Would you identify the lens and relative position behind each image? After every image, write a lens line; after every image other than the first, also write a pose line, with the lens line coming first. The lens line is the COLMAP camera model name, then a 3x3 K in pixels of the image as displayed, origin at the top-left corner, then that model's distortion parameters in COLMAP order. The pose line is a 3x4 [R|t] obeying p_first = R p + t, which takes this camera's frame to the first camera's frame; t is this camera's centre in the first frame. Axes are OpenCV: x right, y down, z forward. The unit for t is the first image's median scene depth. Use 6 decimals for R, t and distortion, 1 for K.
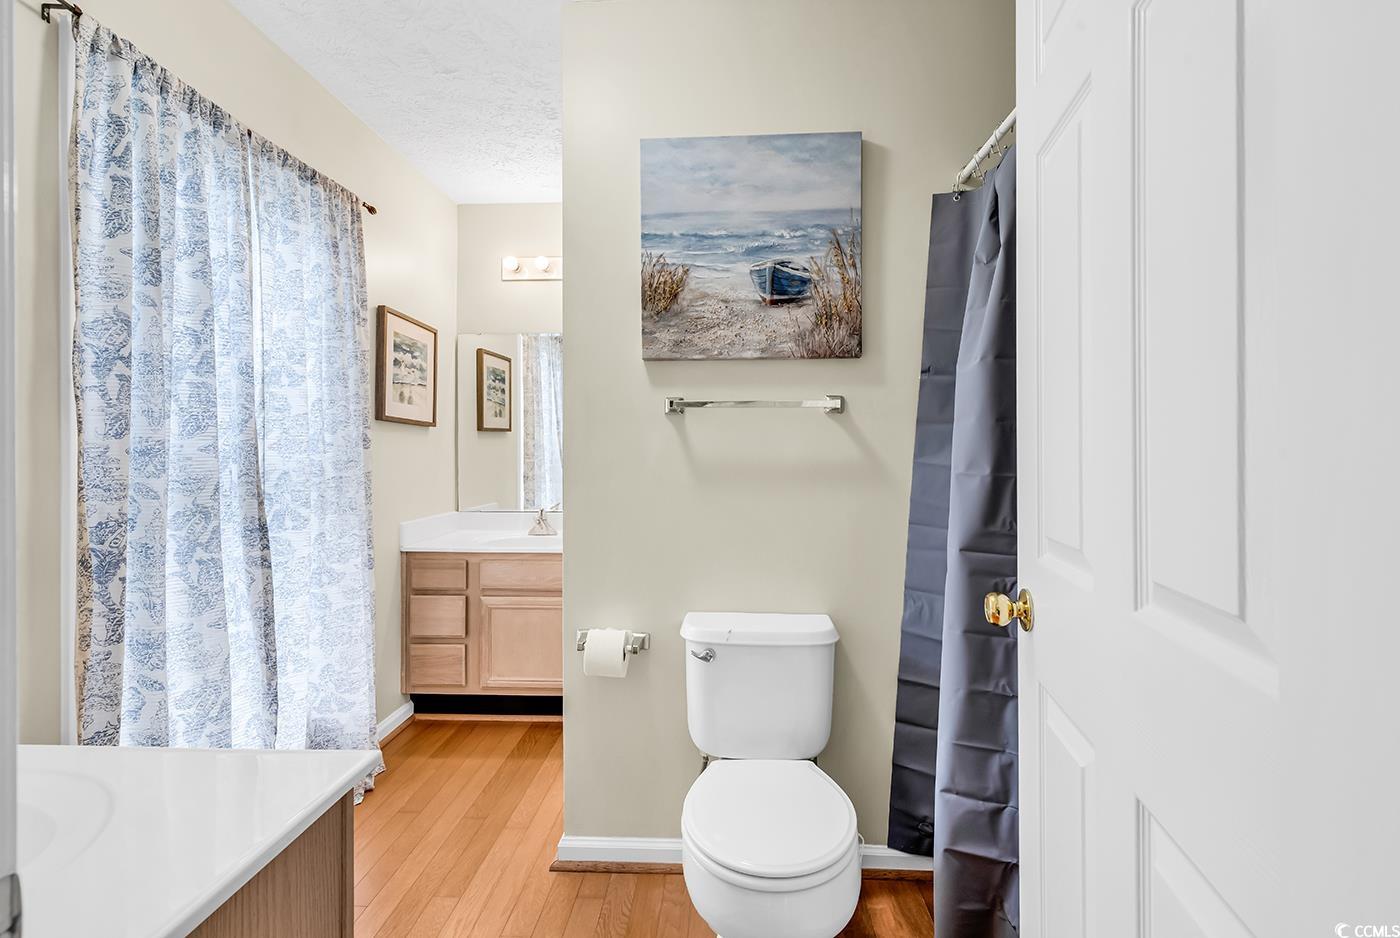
lens RADIAL K [[630.9, 0, 674.3], [0, 630.9, 453.5], [0, 0, 1]] dist [0.007539, -0.000928]
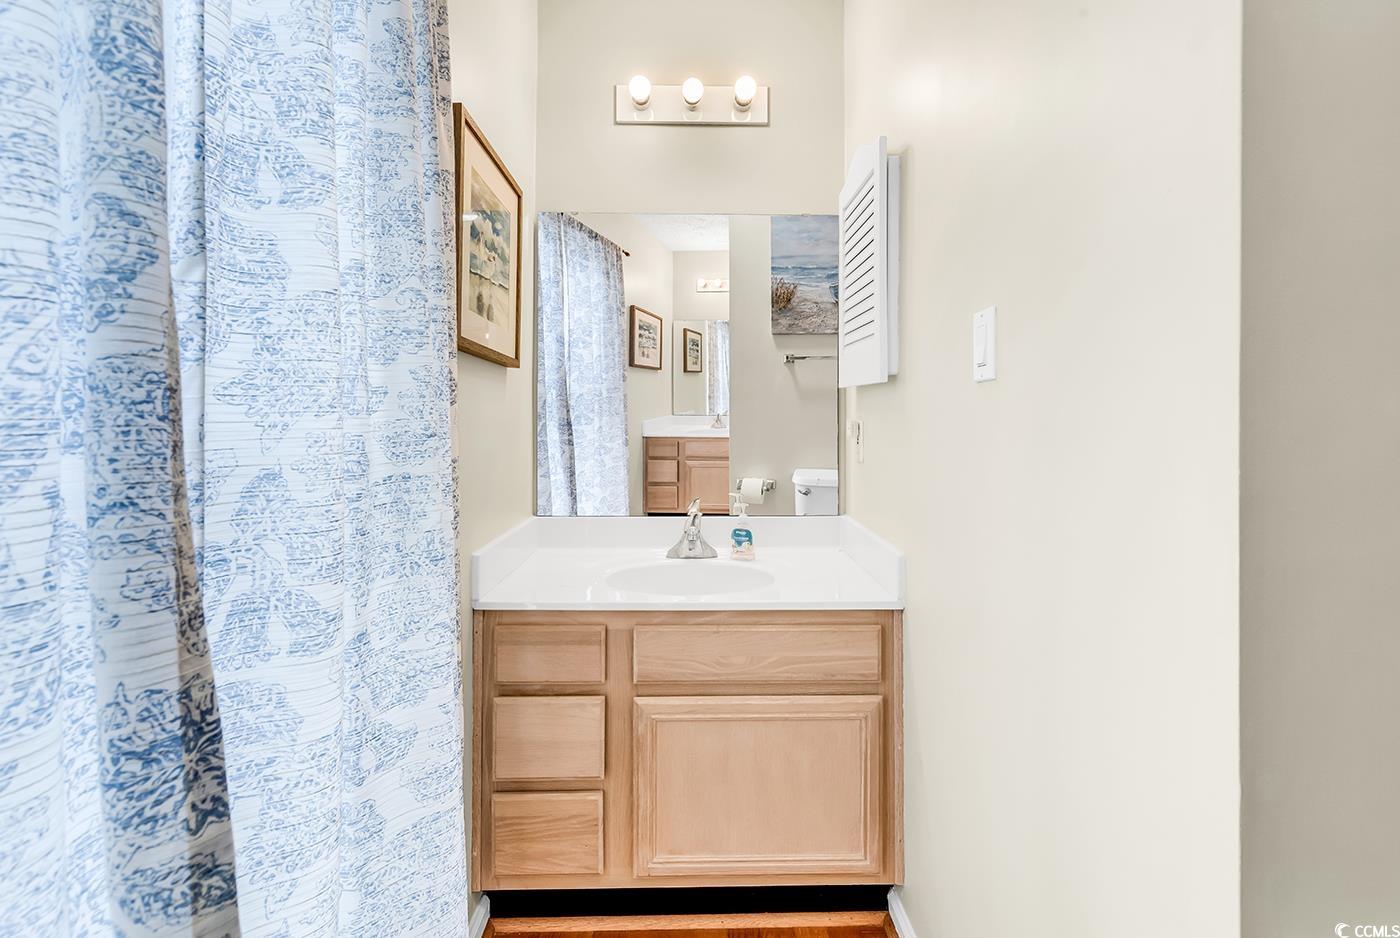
lens RADIAL K [[630.9, 0, 666.4], [0, 630.9, 413.6], [0, 0, 1]] dist [0.007539, -0.000928]
pose [[0.996893, 0.003231, 0.078698, -0.488385], [-0.002781, 0.999979, -0.005824, 0.000747], [-0.078715, 0.005588, 0.996882, 0.739015]]
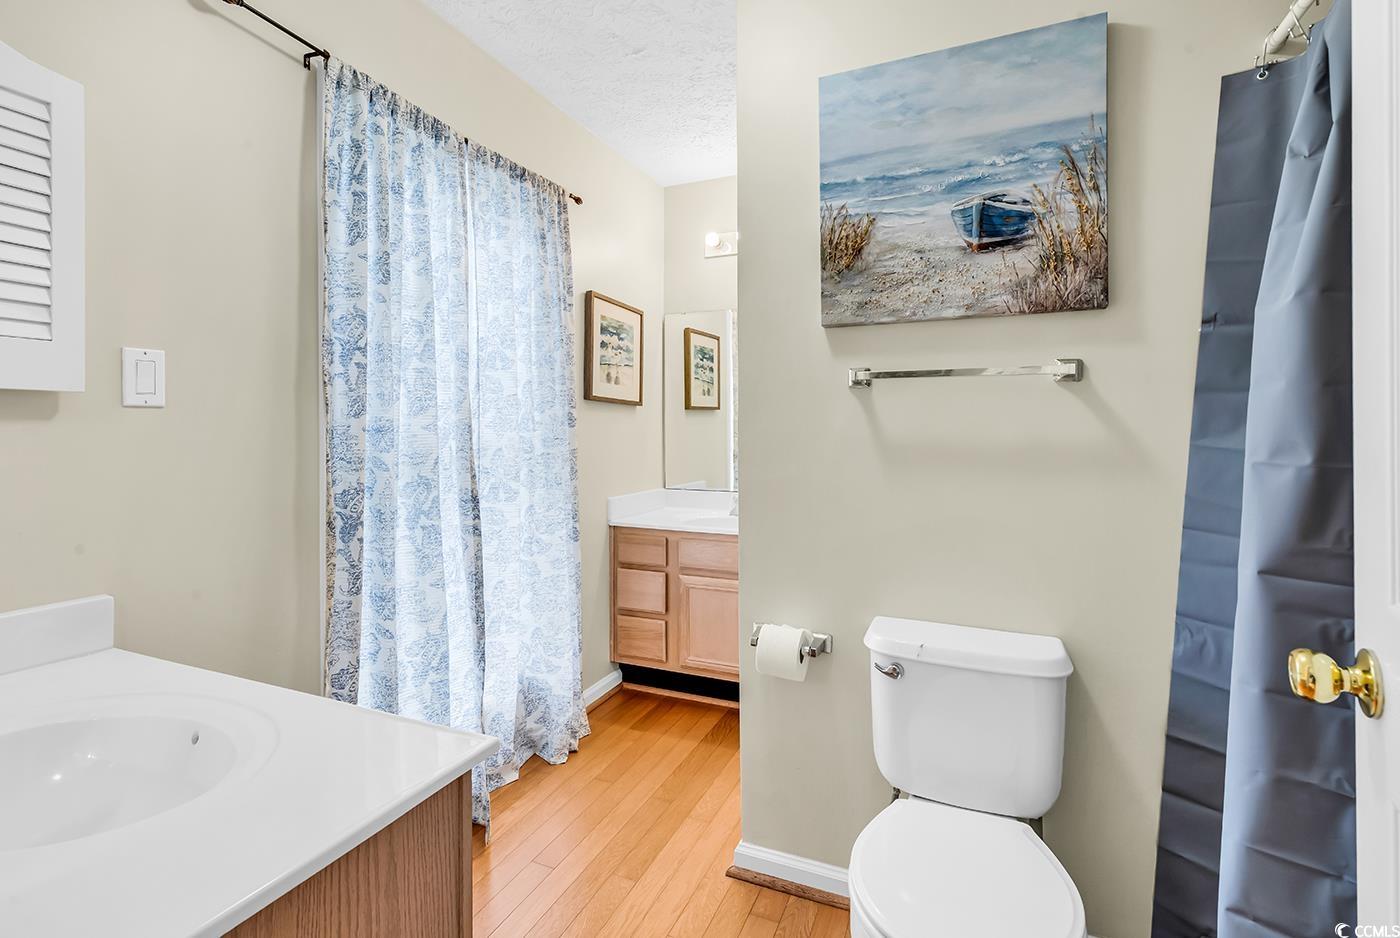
lens RADIAL K [[630.9, 0, 692.8], [0, 630.9, 430.8], [0, 0, 1]] dist [0.007539, -0.000928]
pose [[0.941879, 0.001943, -0.335945, 0.072550], [-0.002564, 0.999996, -0.001407, -0.000237], [0.335941, 0.002187, 0.941880, 0.096536]]
